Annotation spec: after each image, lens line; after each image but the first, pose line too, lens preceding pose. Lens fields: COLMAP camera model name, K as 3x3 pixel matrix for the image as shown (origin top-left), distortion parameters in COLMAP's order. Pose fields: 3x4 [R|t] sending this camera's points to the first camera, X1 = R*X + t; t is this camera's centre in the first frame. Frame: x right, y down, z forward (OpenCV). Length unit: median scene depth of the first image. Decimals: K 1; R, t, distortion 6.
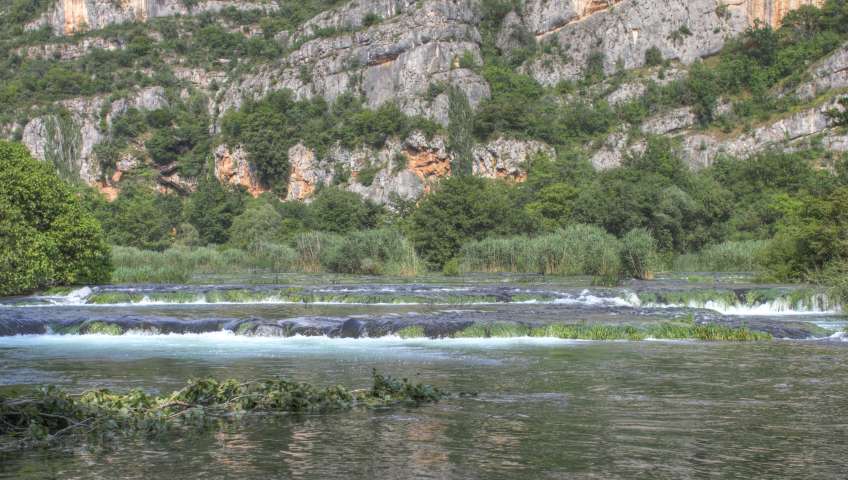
lens RADIAL K [[1233.3, 0, 424.3], [0, 1233.3, 241.4], [0, 0, 1]] dist [-0.054049, 0.000000]
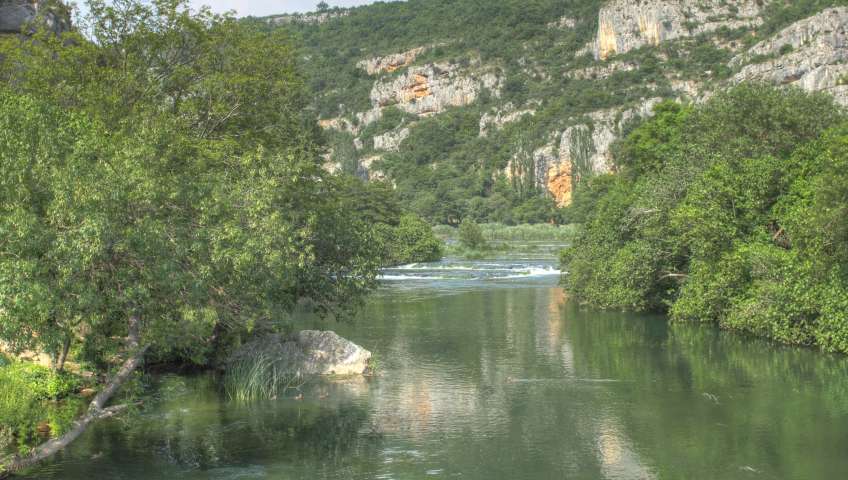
lens RADIAL K [[1233.3, 0, 423.9], [0, 1233.3, 240.0], [0, 0, 1]] dist [-0.054049, 0.000000]
pose [[0.864310, -0.001666, -0.502957, 0.244810], [0.025353, 0.998868, 0.040260, -0.028056], [0.502320, -0.047549, 0.863373, -0.321570]]
